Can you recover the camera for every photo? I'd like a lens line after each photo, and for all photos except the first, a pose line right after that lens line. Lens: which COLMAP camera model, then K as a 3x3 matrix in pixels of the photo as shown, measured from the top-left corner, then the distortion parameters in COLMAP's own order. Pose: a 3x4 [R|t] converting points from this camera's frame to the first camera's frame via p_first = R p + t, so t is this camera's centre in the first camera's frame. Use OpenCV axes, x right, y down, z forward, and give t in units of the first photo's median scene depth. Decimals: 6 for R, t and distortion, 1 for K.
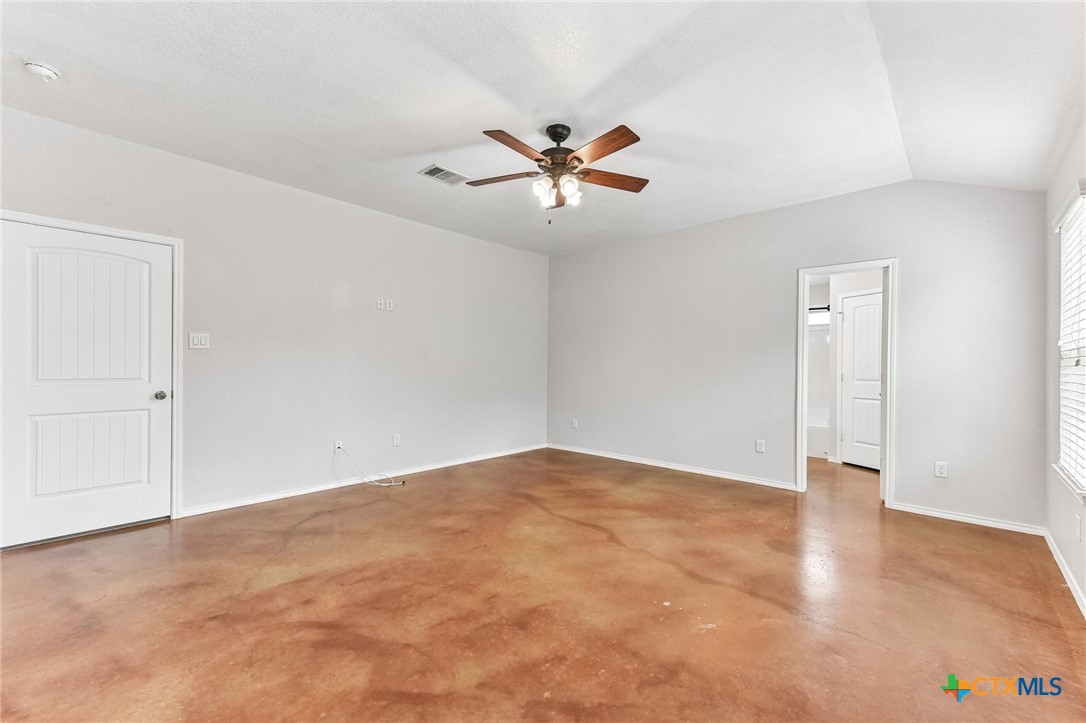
lens RADIAL K [[450.1, 0, 539.5], [0, 450.1, 365.1], [0, 0, 1]] dist [-0.000507, -0.000010]
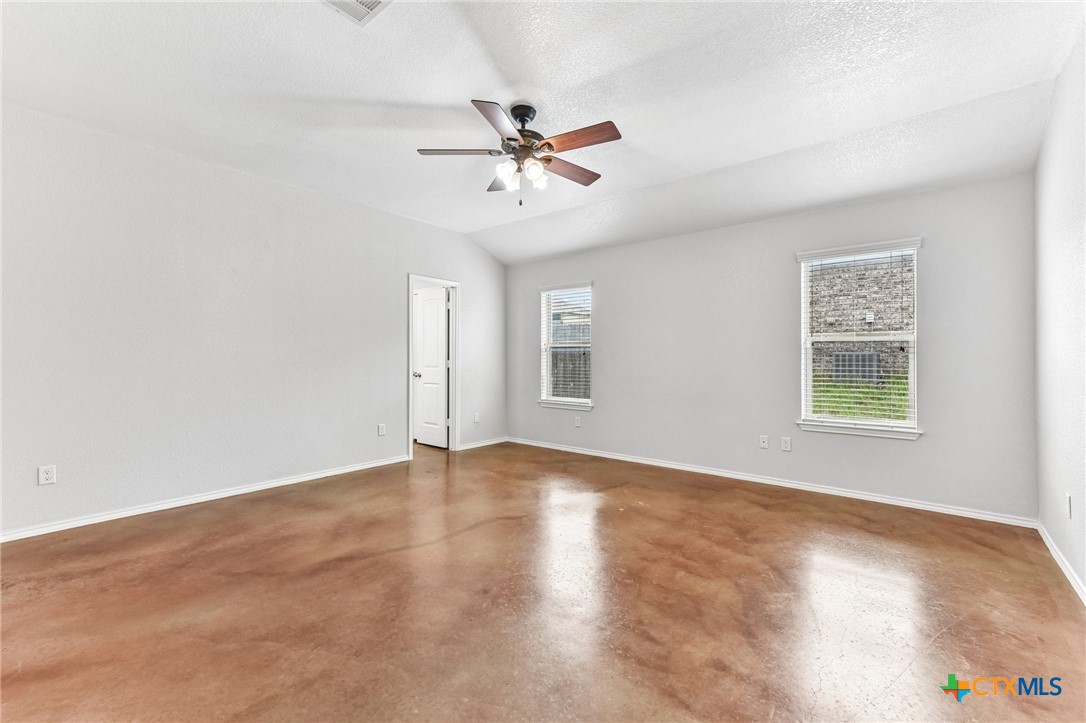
lens RADIAL K [[460.0, 0, 550.0], [0, 460.0, 353.2], [0, 0, 1]] dist [-0.000040, -0.000021]
pose [[-0.060981, 0.000272, 0.998139, -1.178910], [0.004125, 0.999991, -0.000020, -0.007650], [-0.998130, 0.004116, -0.060982, 1.232905]]
